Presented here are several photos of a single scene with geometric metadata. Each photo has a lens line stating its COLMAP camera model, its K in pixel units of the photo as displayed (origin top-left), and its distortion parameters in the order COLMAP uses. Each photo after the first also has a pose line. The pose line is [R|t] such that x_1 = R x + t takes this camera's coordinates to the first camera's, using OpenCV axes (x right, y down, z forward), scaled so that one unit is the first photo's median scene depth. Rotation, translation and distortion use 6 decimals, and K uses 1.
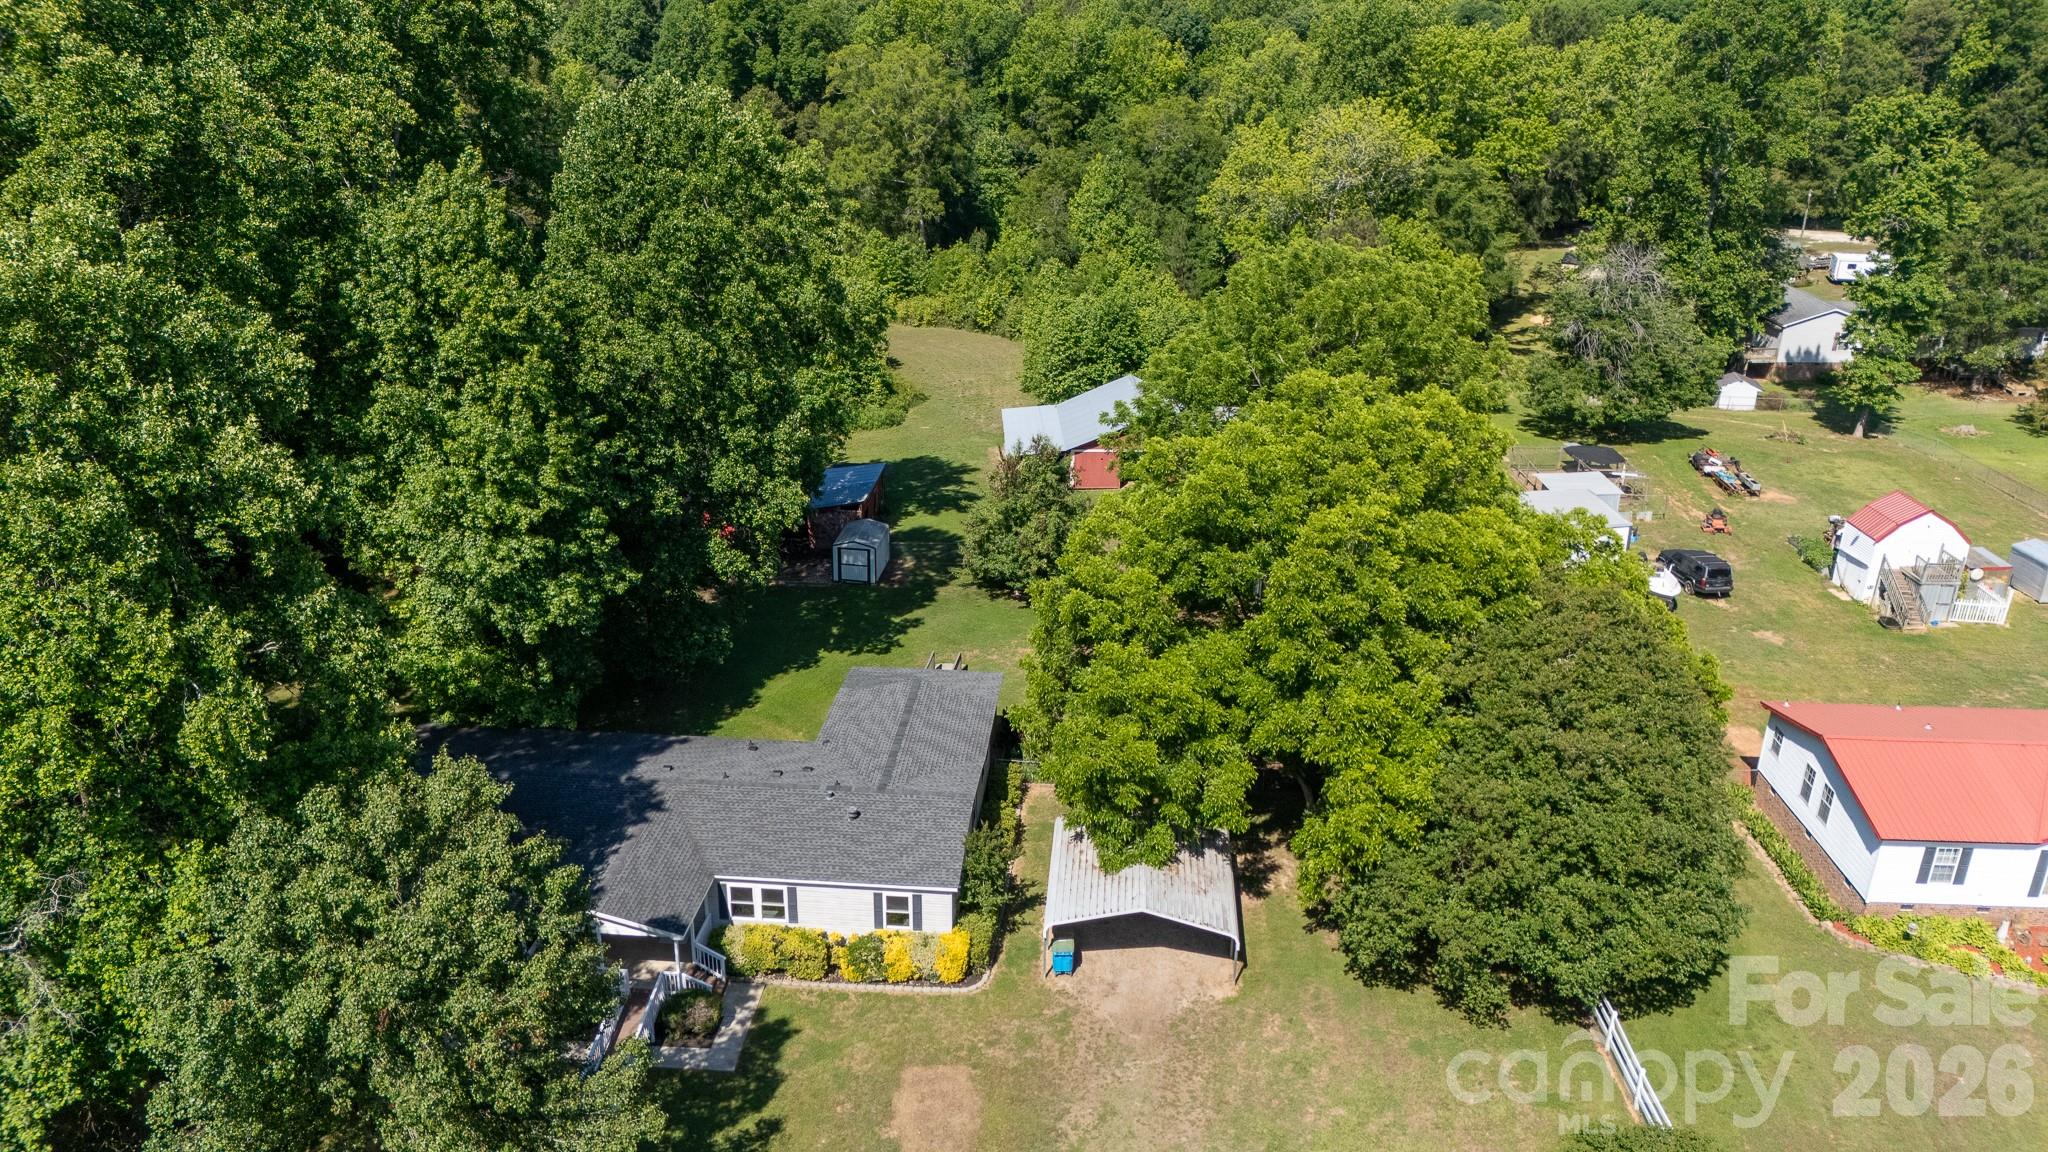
lens RADIAL K [[1503.5, 0, 1033.0], [0, 1503.5, 575.1], [0, 0, 1]] dist [0.061180, -0.065679]
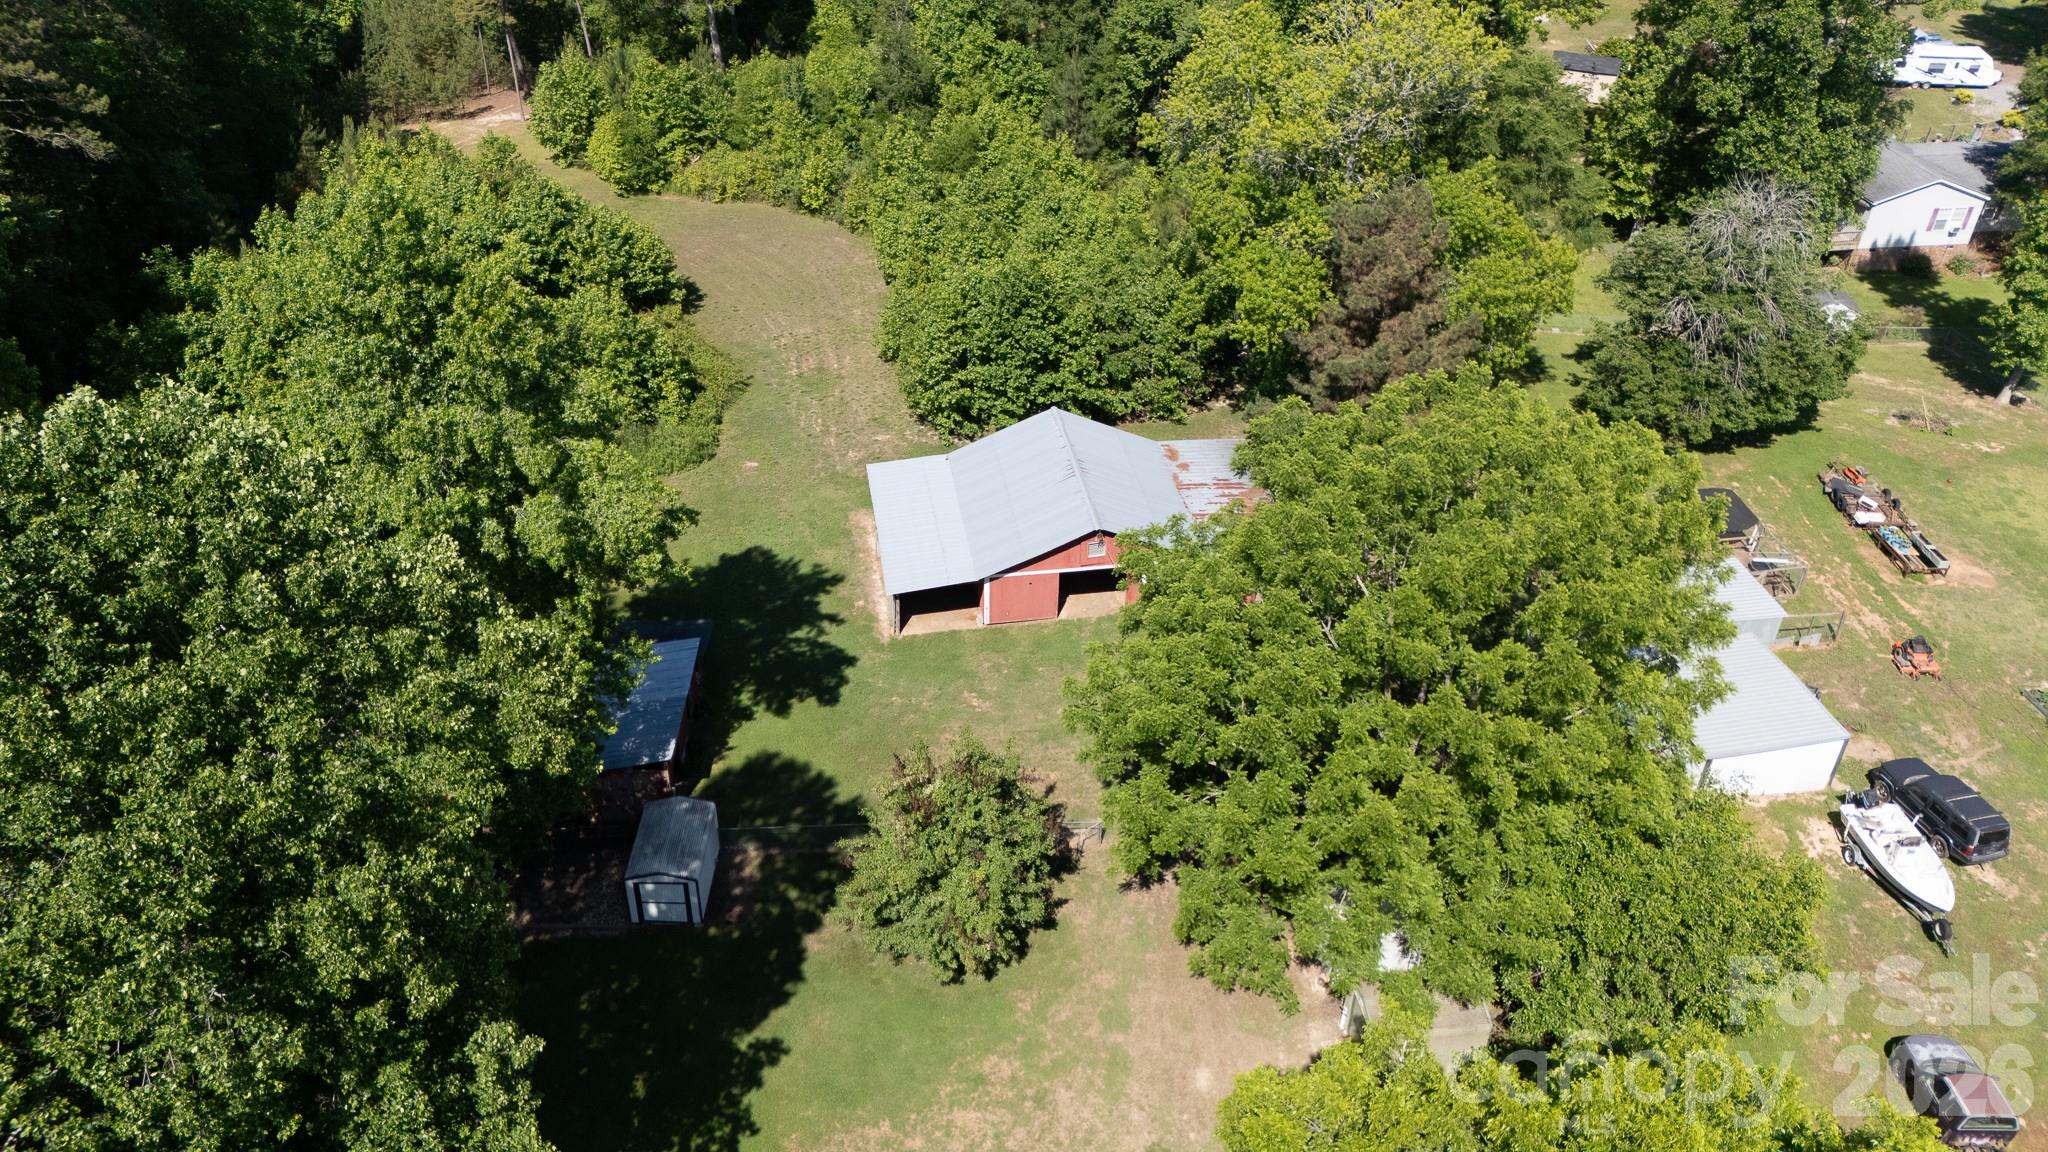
lens RADIAL K [[1503.5, 0, 1021.8], [0, 1503.5, 577.4], [0, 0, 1]] dist [0.061180, -0.065679]
pose [[0.993150, -0.061382, 0.099423, -0.042506], [0.037133, 0.972593, 0.229531, -0.425010], [-0.110787, -0.224267, 0.968210, 0.654491]]
